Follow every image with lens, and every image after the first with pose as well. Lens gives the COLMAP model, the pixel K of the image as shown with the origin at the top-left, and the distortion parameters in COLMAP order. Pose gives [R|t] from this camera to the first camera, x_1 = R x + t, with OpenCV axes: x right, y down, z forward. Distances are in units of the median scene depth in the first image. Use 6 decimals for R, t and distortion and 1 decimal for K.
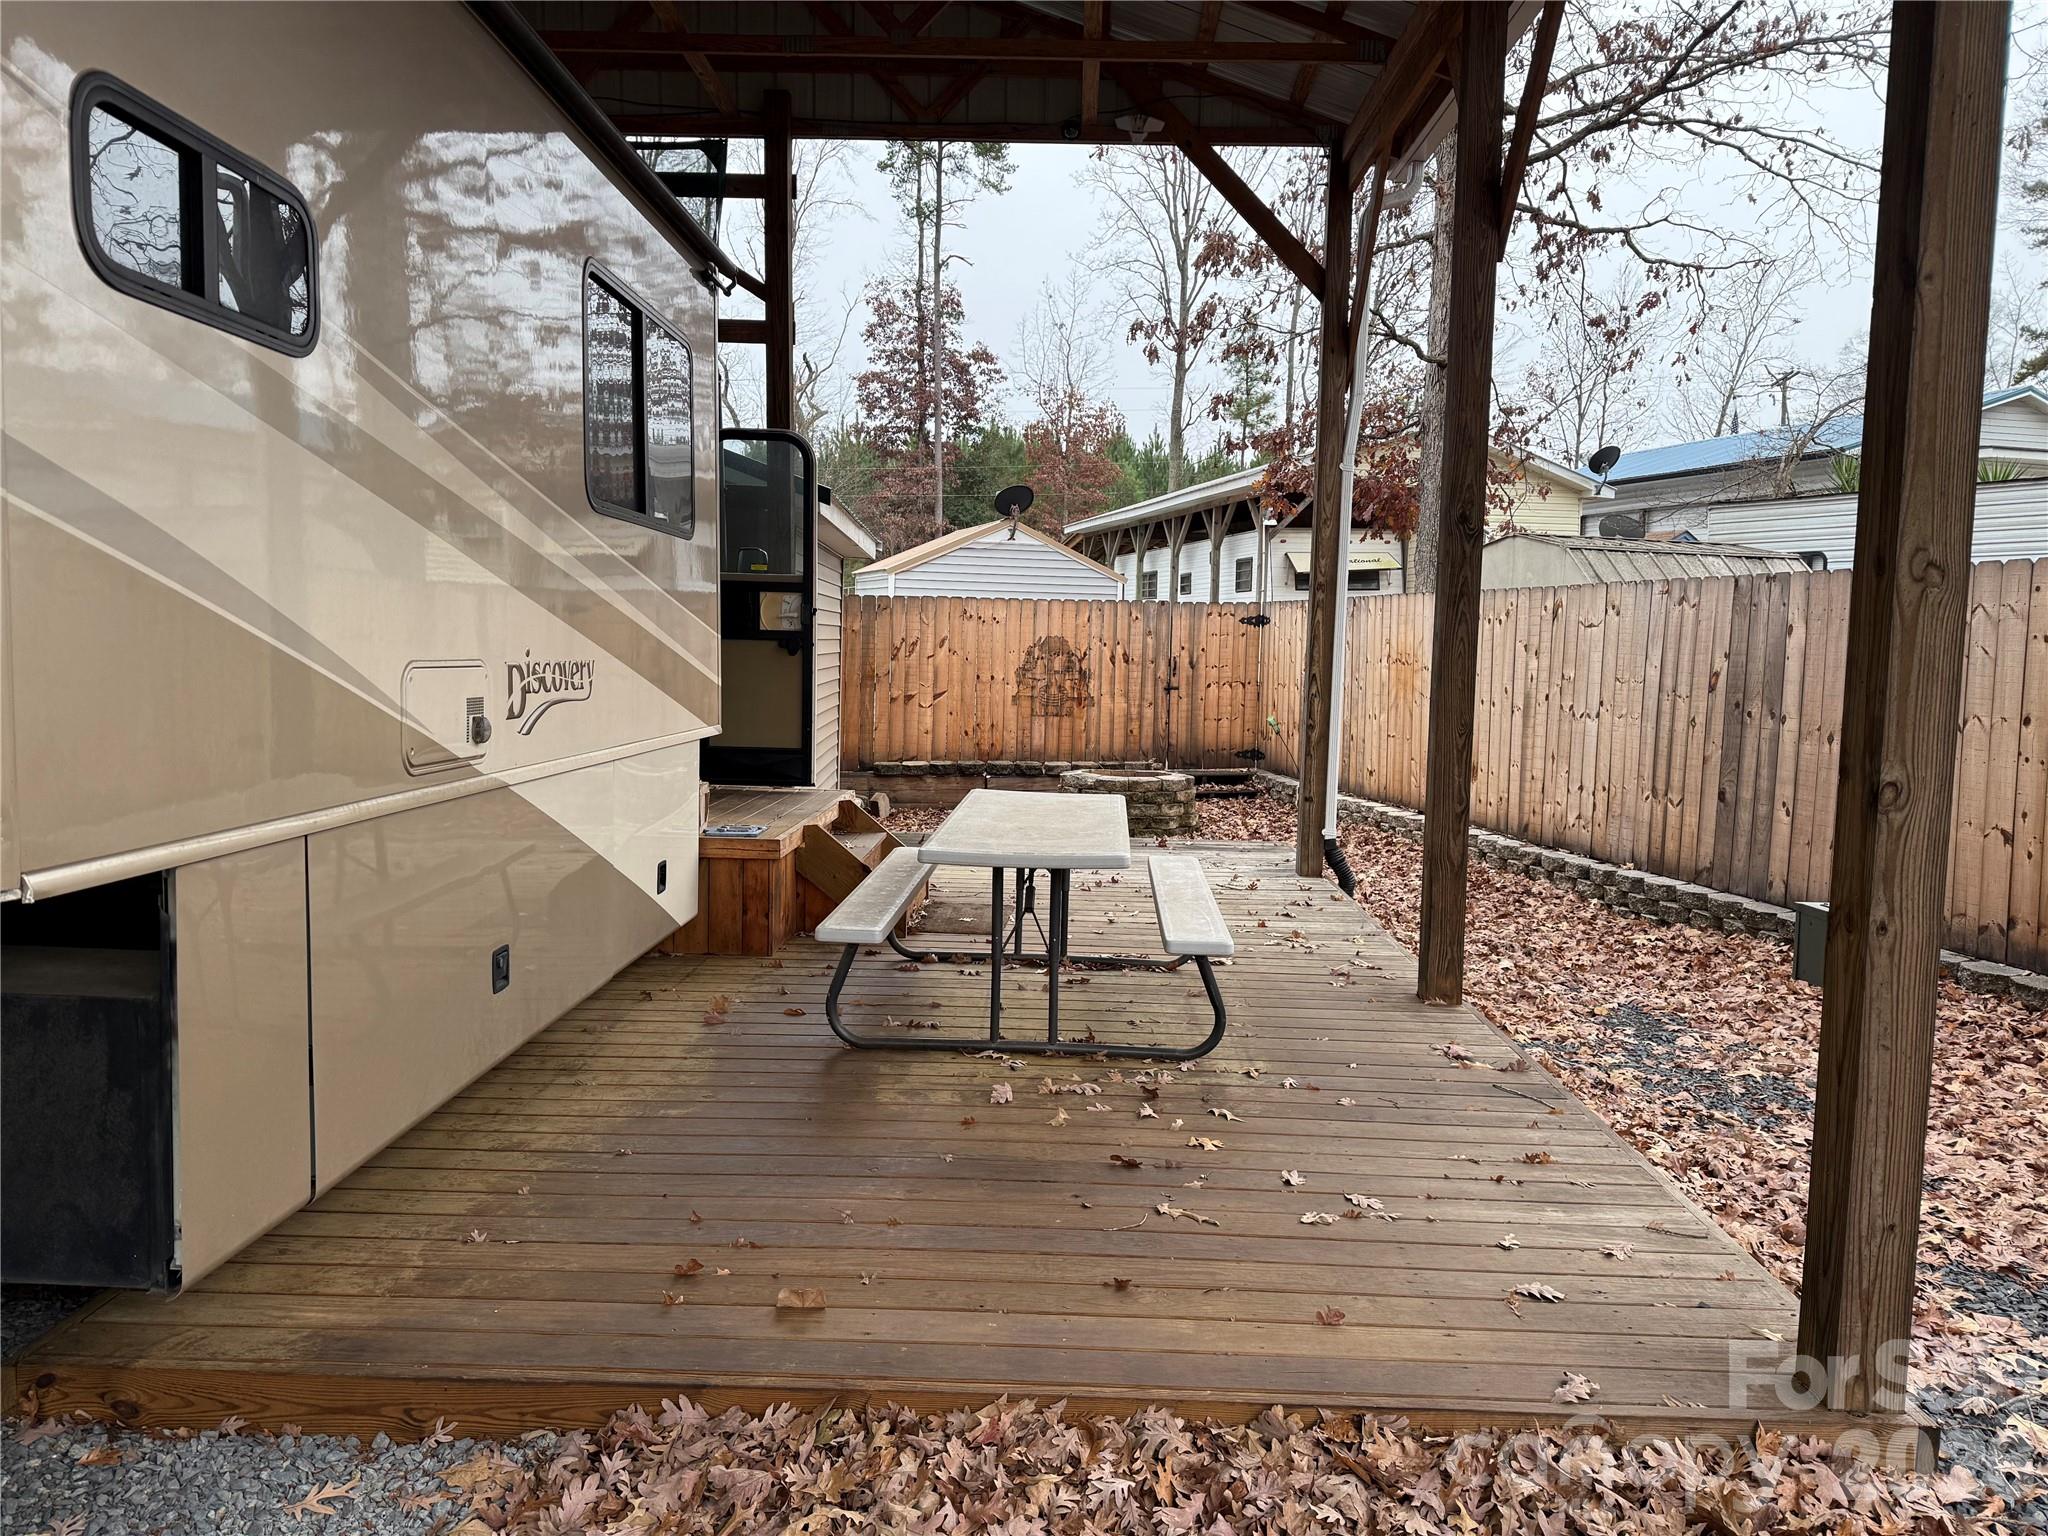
lens RADIAL K [[1477.9, 0, 1024.0], [0, 1477.9, 760.7], [0, 0, 1]] dist [0.053530, -0.019095]
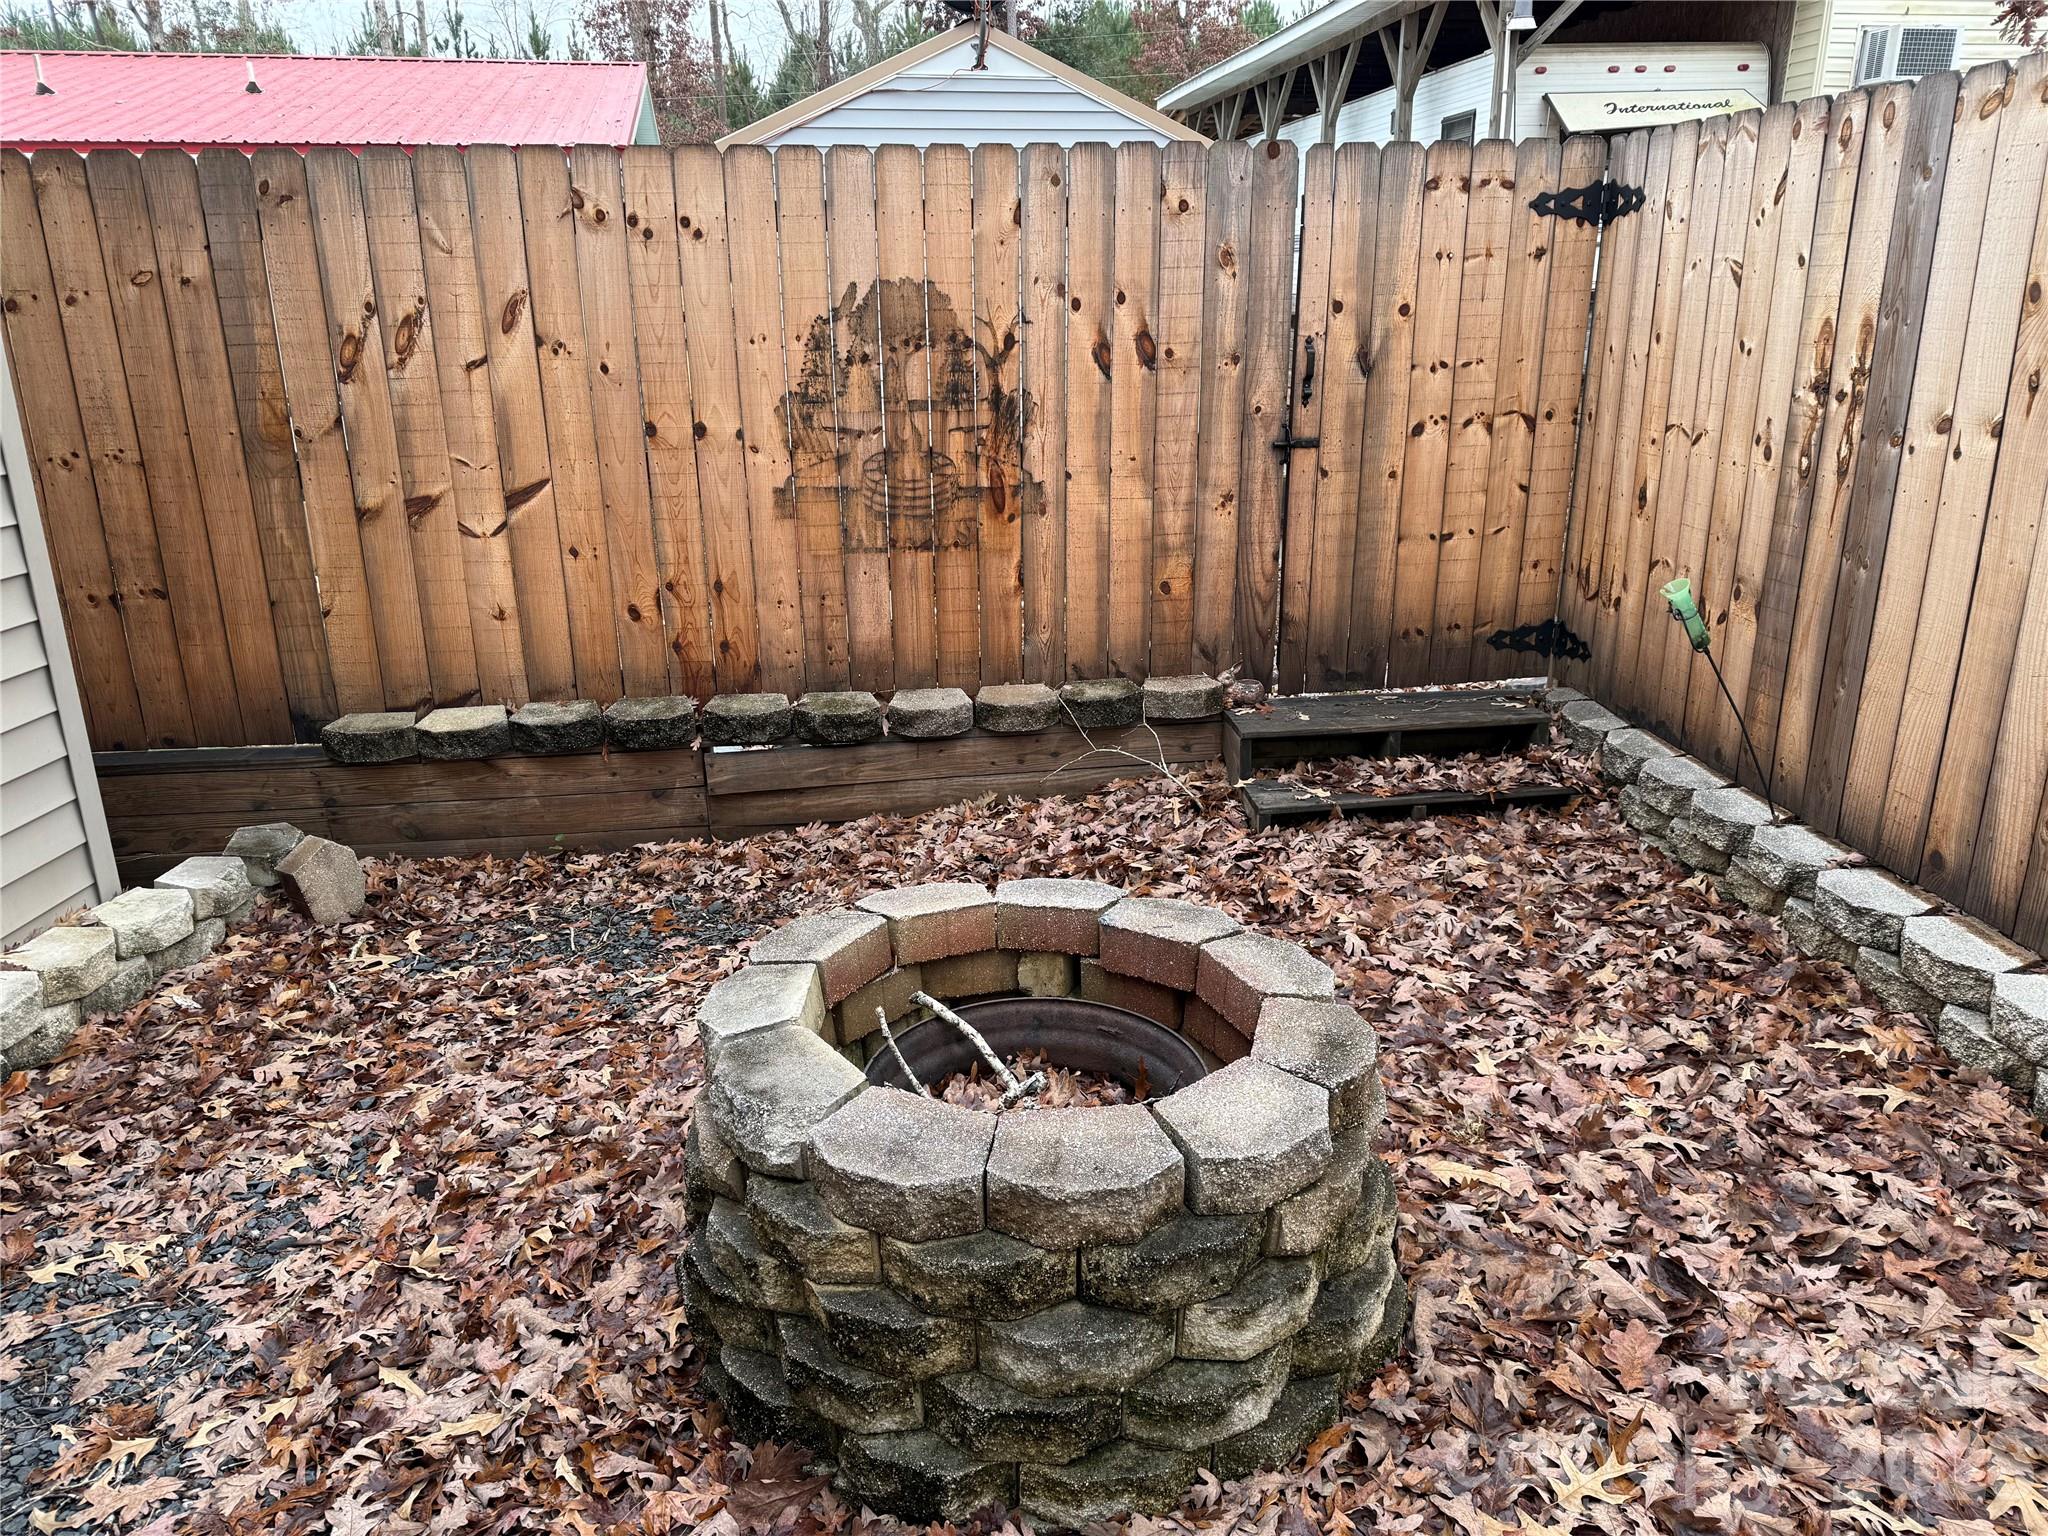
lens RADIAL K [[1477.9, 0, 1023.9], [0, 1477.9, 779.6], [0, 0, 1]] dist [0.053530, -0.019095]
pose [[0.995470, -0.000679, -0.095075, 0.072906], [0.023081, 0.971787, 0.234728, -0.055617], [0.092233, -0.235859, 0.967401, 0.680412]]
